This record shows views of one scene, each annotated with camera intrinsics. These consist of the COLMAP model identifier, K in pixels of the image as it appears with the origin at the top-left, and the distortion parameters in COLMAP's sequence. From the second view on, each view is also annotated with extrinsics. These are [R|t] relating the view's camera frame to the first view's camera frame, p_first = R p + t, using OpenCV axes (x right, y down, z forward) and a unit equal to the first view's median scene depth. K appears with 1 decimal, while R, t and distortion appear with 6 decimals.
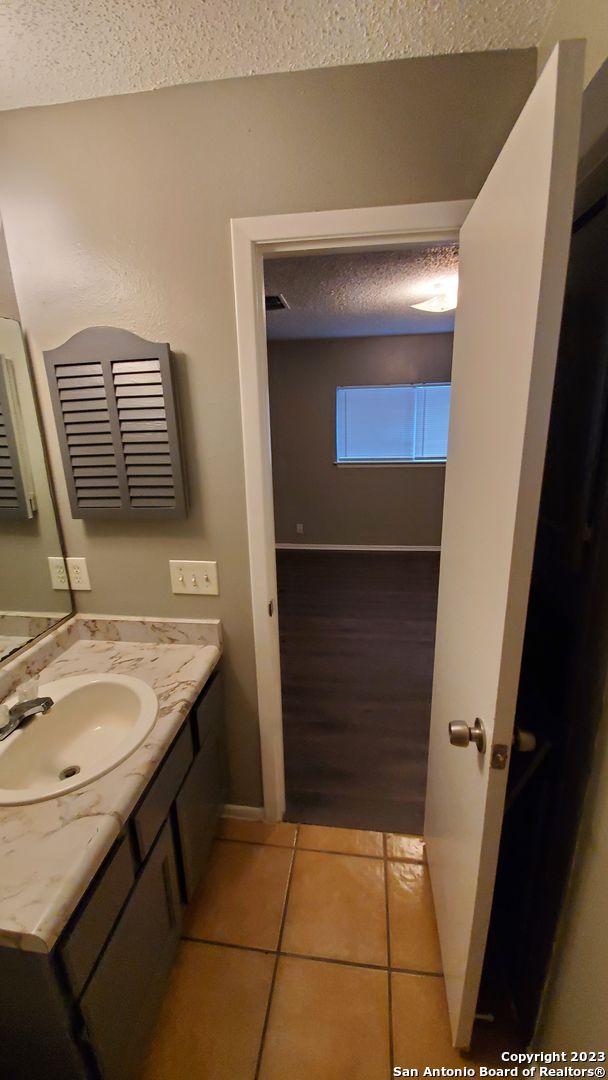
lens RADIAL K [[428.1, 0, 307.8], [0, 428.1, 535.9], [0, 0, 1]] dist [0.002345, -0.007941]
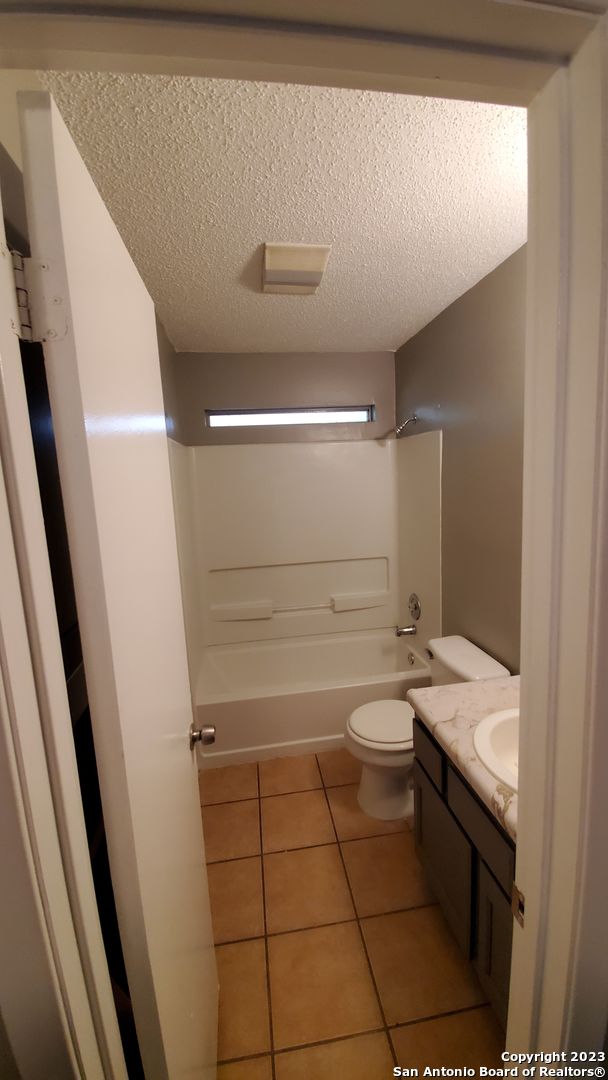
lens RADIAL K [[428.1, 0, 301.3], [0, 428.1, 540.3], [0, 0, 1]] dist [0.002345, -0.007941]
pose [[-0.955810, 0.112512, -0.271602, 0.269232], [-0.018594, 0.898880, 0.437800, -0.461755], [0.293395, 0.423504, -0.857067, 1.398585]]
